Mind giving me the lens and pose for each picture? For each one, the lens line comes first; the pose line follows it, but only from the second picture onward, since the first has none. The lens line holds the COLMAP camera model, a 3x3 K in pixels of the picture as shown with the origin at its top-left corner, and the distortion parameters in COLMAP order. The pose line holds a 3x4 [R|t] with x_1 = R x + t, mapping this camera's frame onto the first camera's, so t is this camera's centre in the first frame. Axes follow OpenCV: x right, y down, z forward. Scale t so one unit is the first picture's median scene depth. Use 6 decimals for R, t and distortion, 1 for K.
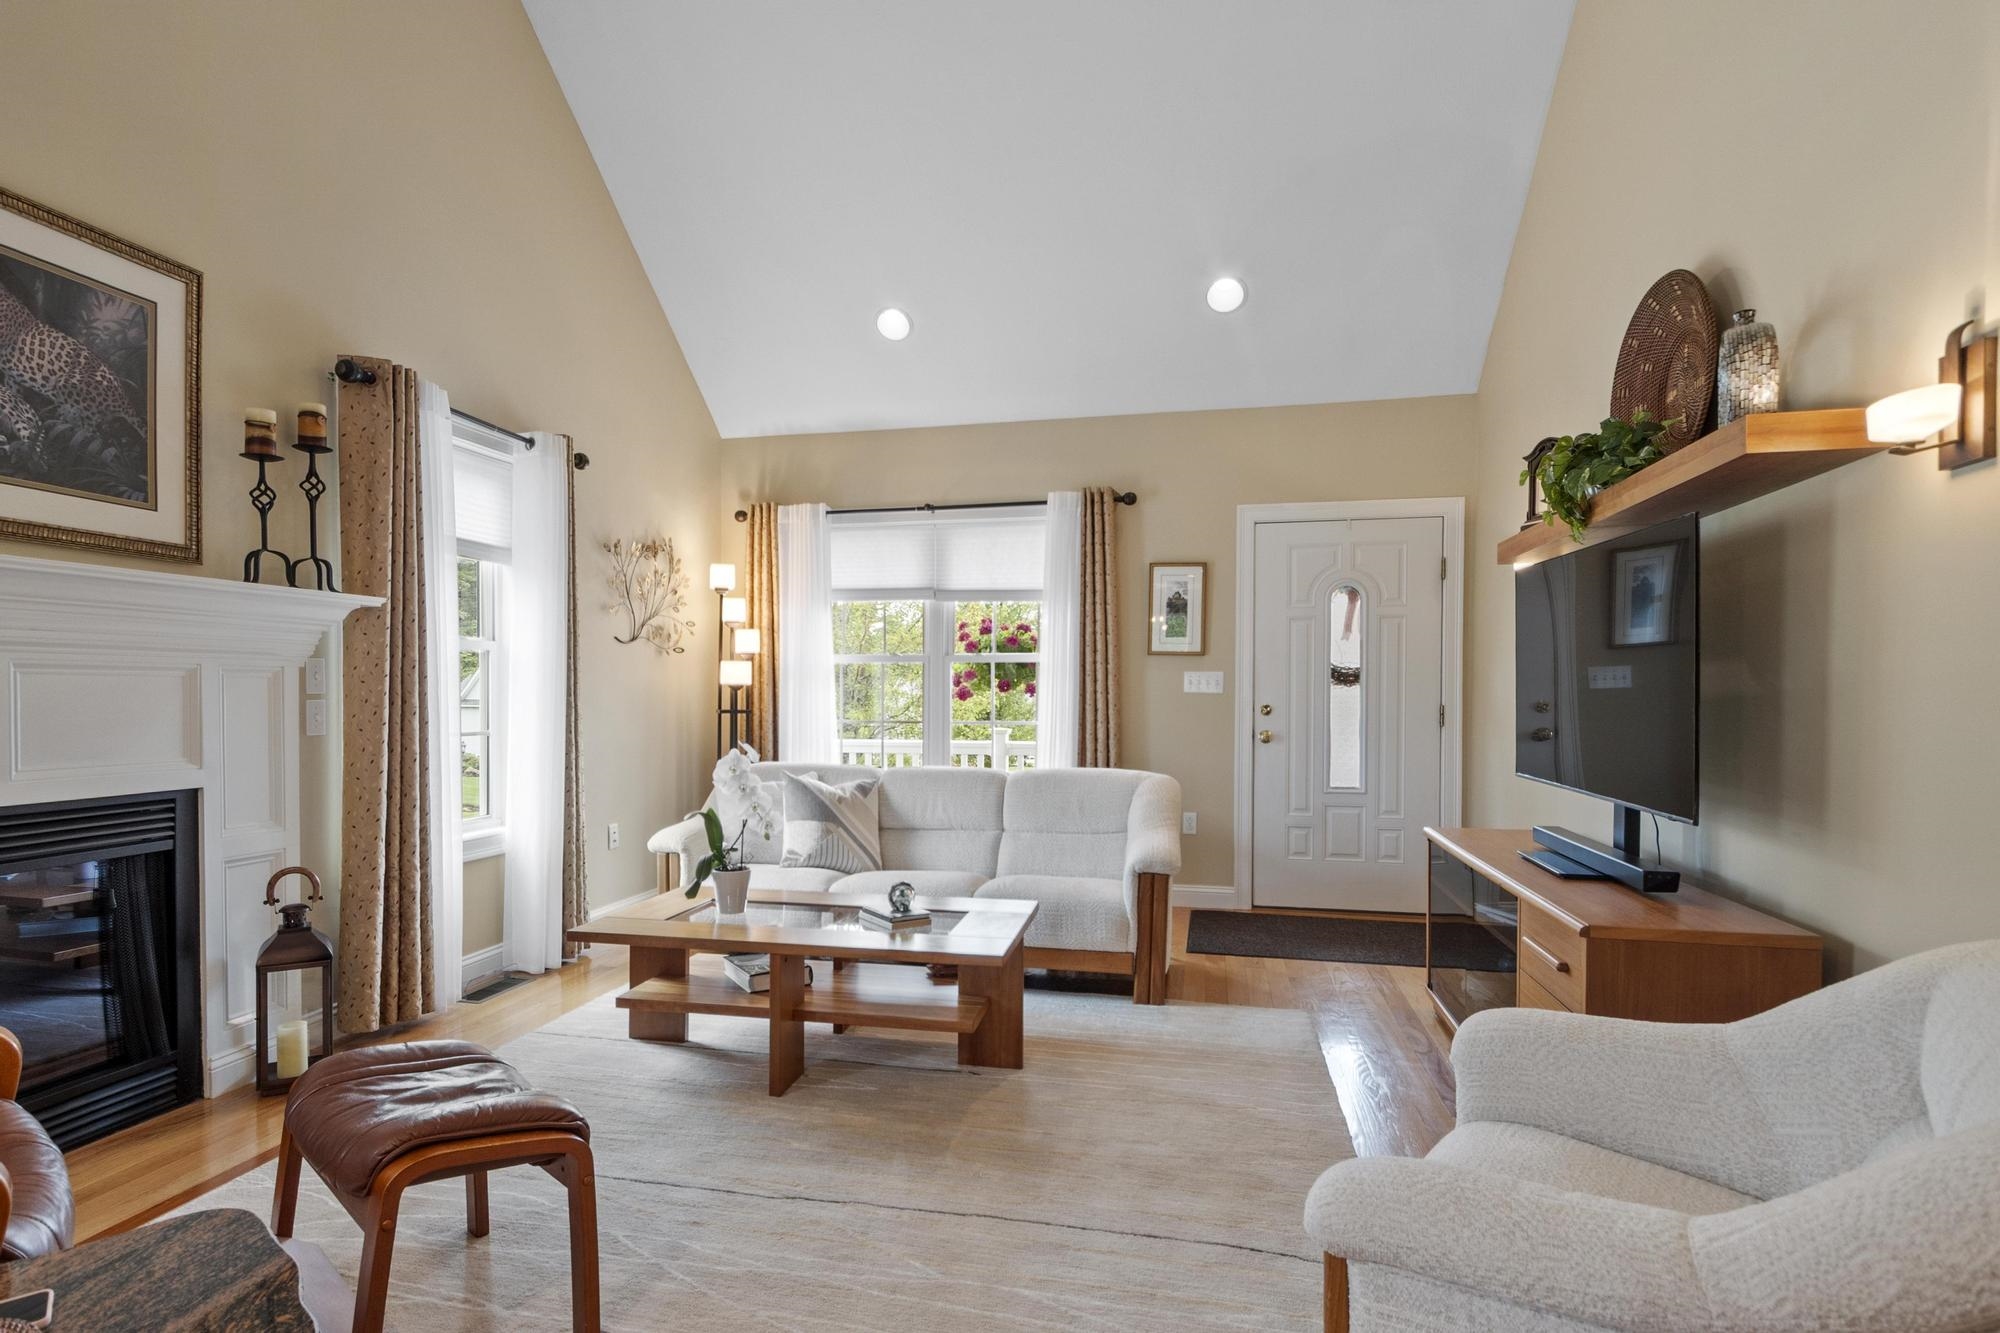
lens RADIAL K [[1019.8, 0, 966.6], [0, 1019.8, 691.4], [0, 0, 1]] dist [0.014812, -0.008013]
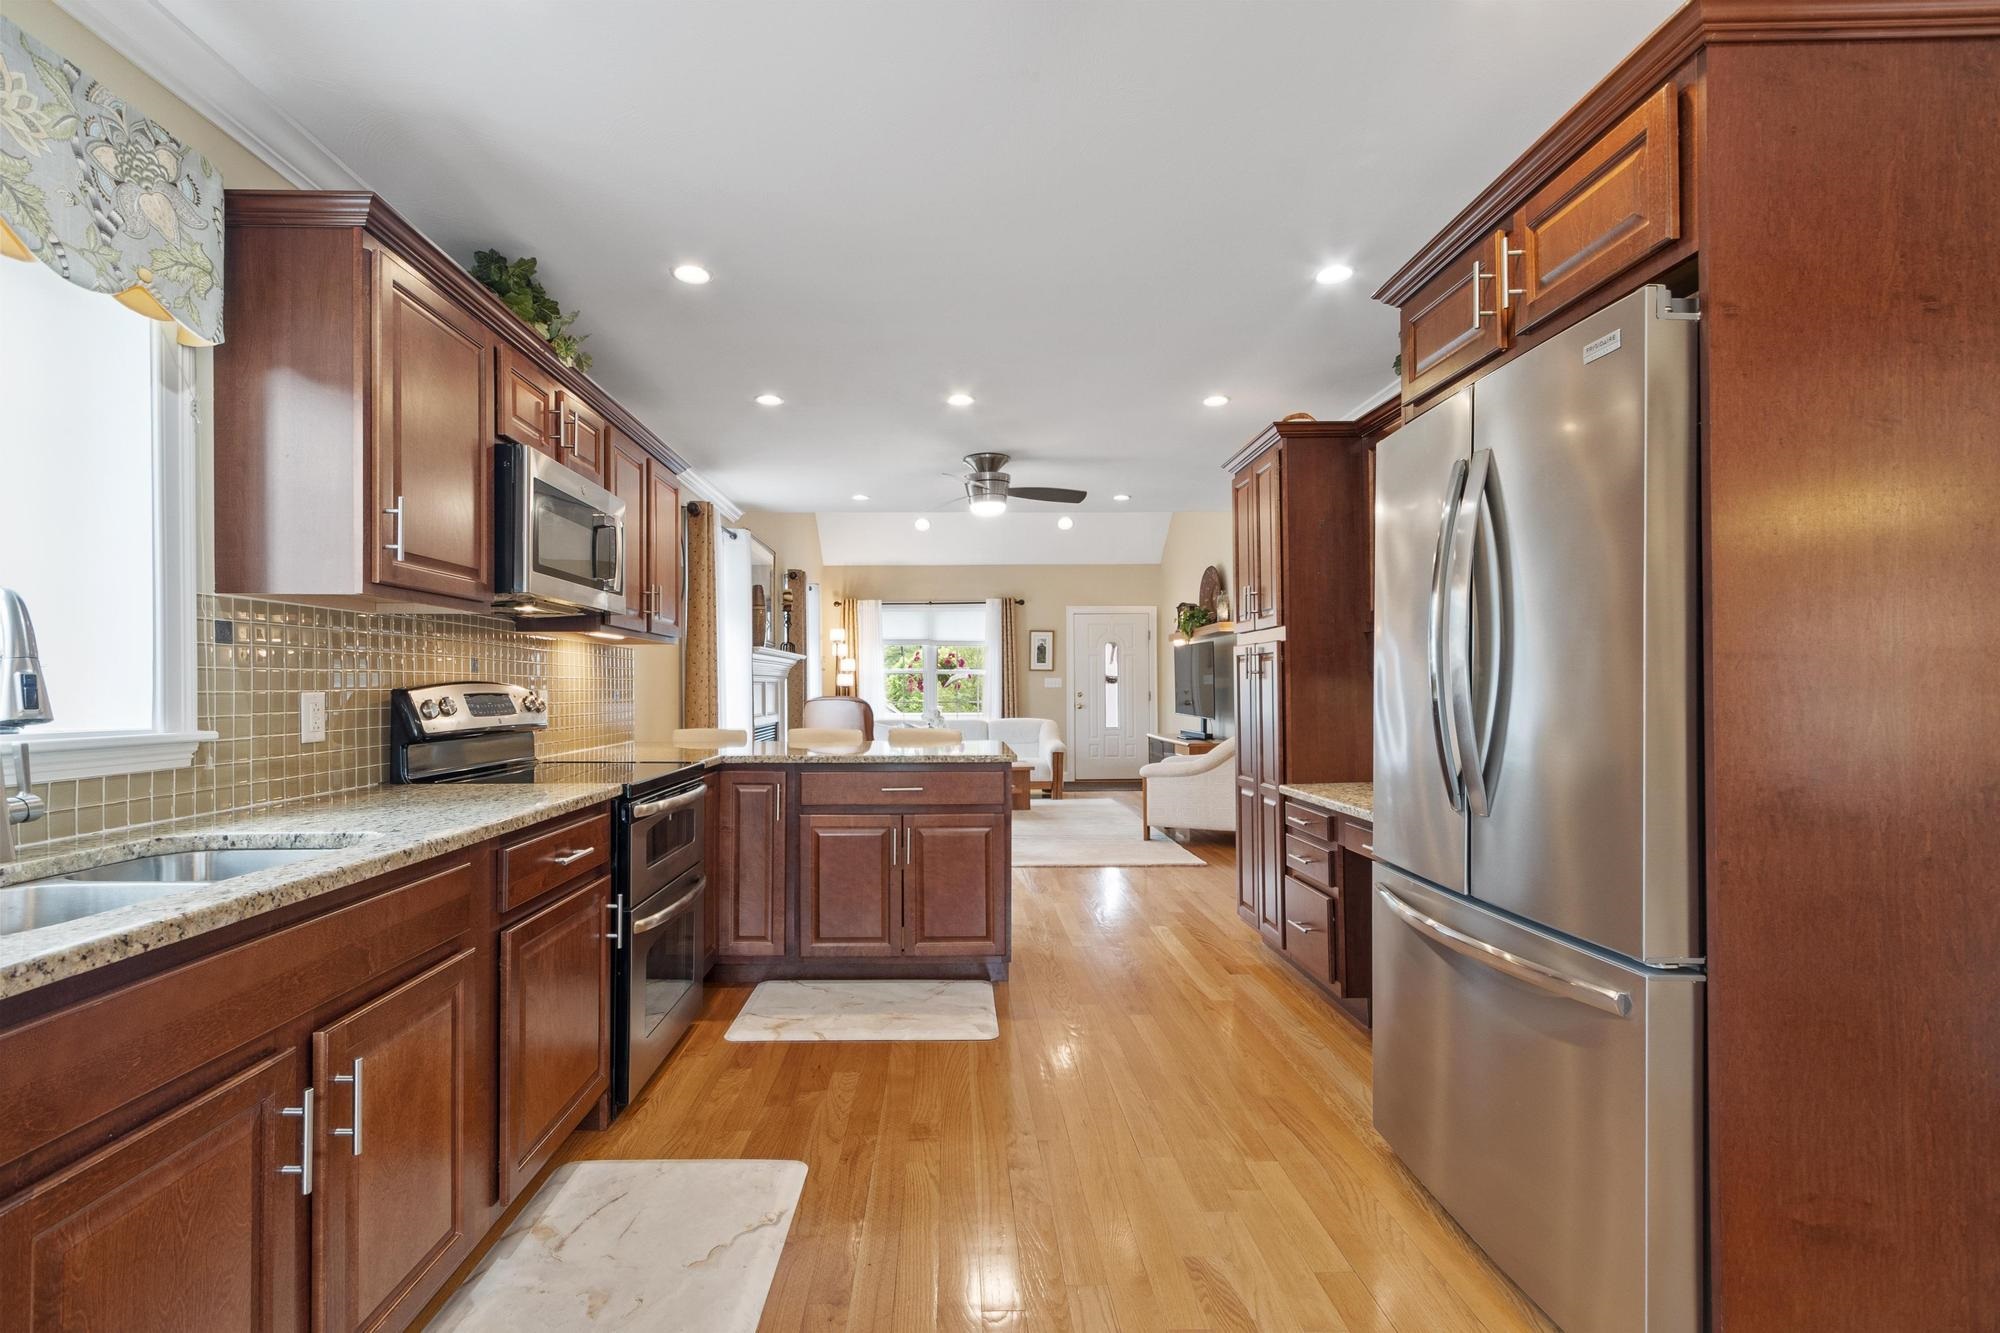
lens RADIAL K [[876.8, 0, 956.8], [0, 876.8, 658.2], [0, 0, 1]] dist [0.001749, 0.000005]
pose [[0.972141, -0.000422, 0.234398, -0.448573], [0.007897, 0.999490, -0.030954, -0.004593], [-0.234265, 0.031942, 0.971648, -0.880065]]
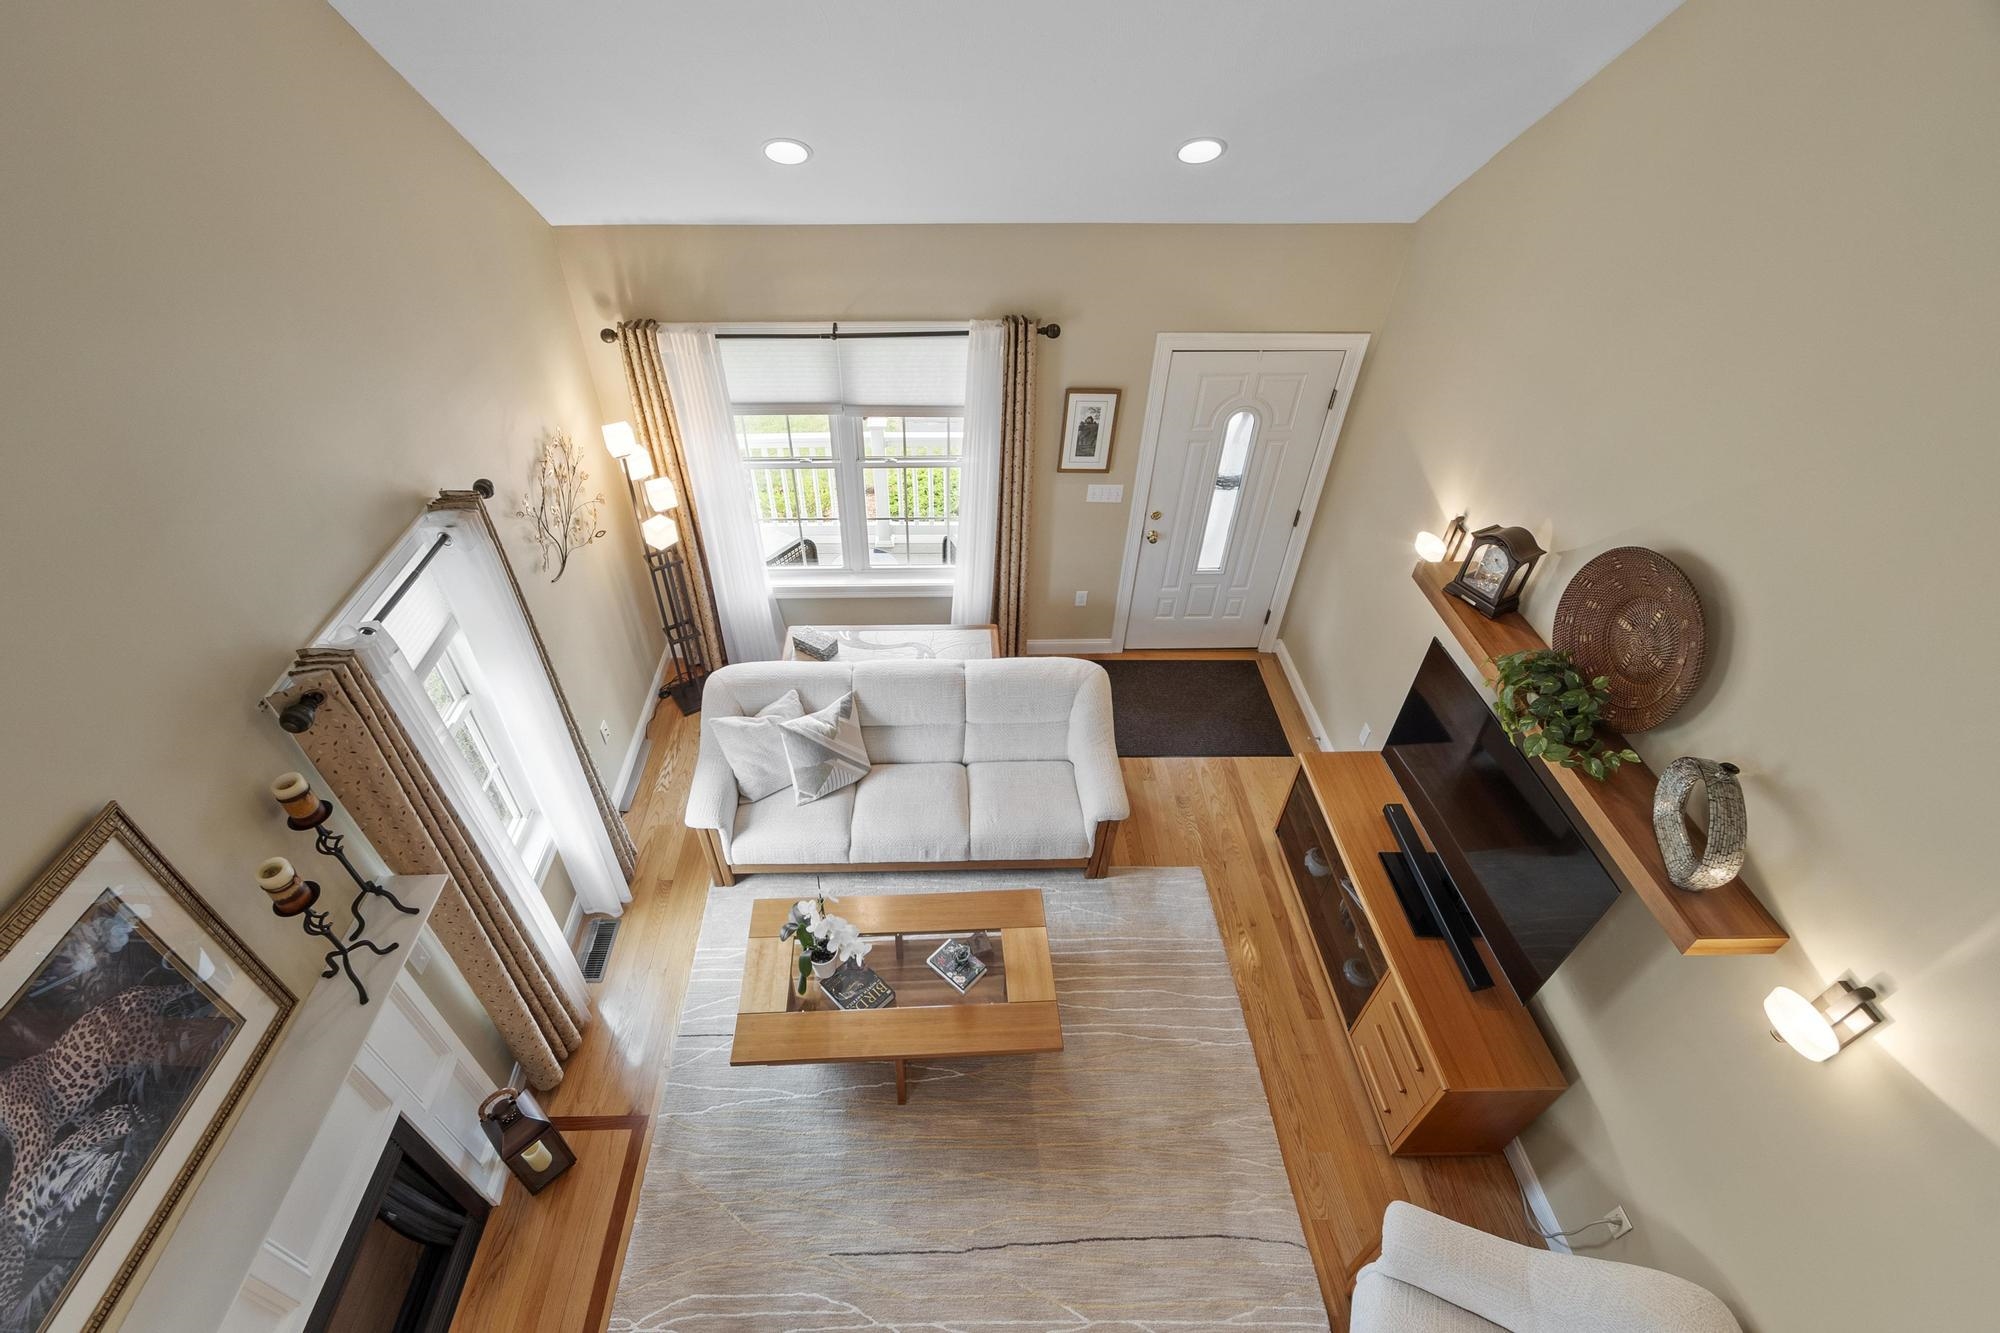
lens RADIAL K [[876.8, 0, 956.8], [0, 876.8, 658.2], [0, 0, 1]] dist [0.001749, 0.000005]
pose [[0.969449, -0.157841, 0.187761, -0.131178], [-0.000444, 0.764330, 0.644826, -0.492473], [-0.245292, -0.625209, 0.740909, 0.231923]]
